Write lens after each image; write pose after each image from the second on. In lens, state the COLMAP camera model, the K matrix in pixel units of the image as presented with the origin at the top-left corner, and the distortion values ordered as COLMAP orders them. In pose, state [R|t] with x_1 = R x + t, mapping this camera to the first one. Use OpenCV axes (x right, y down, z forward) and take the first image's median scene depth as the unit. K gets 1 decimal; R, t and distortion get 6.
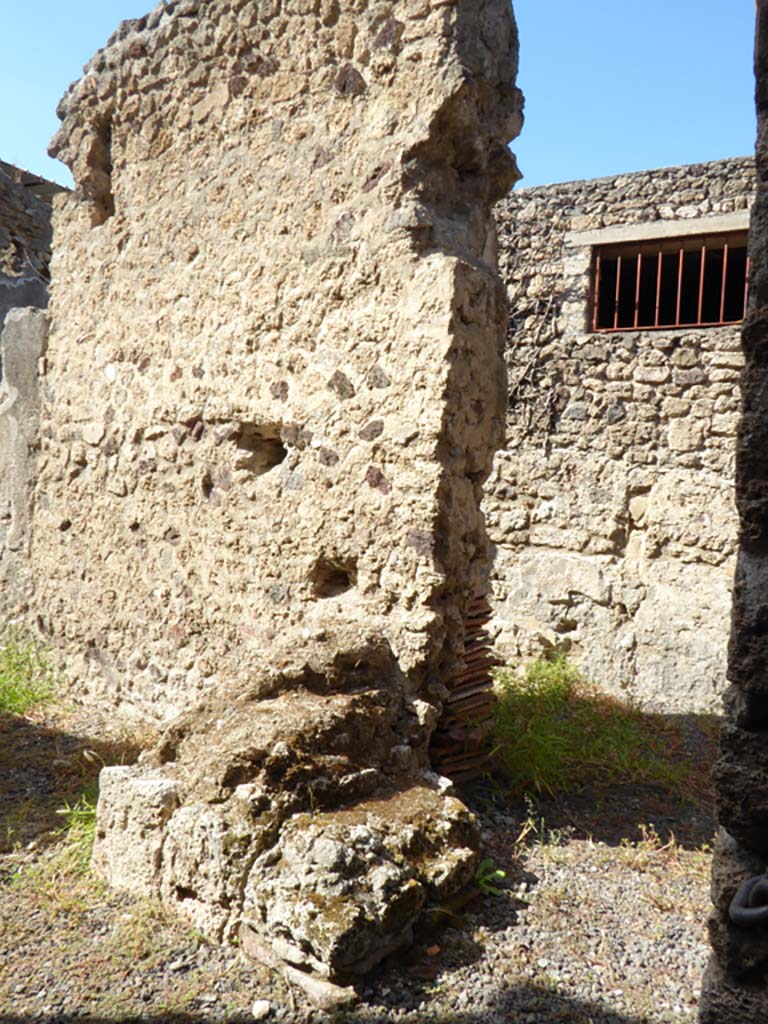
lens RADIAL K [[854.4, 0, 384.0], [0, 854.4, 512.0], [0, 0, 1]] dist [-0.004493, -0.012083]
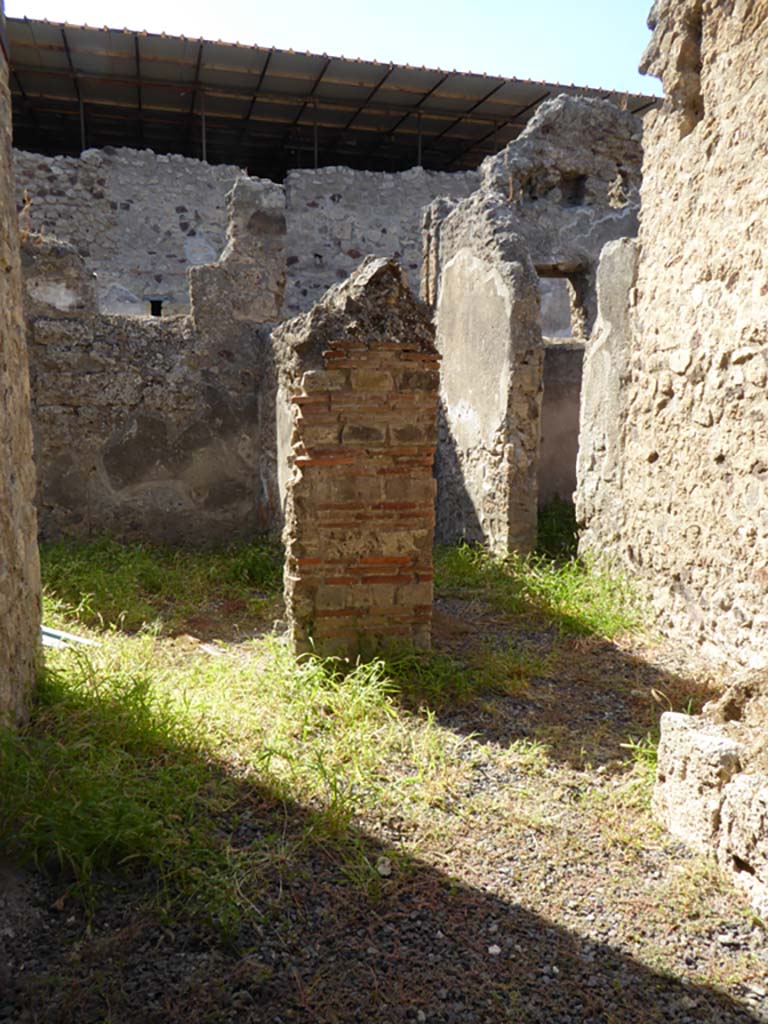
lens RADIAL K [[816.0, 0, 384.0], [0, 816.0, 512.0], [0, 0, 1]] dist [0.002871, -0.006744]
pose [[0.728834, 0.036264, -0.683730, 0.053961], [0.037169, 0.995028, 0.092395, -0.021589], [0.683681, -0.092754, 0.723863, 0.095148]]
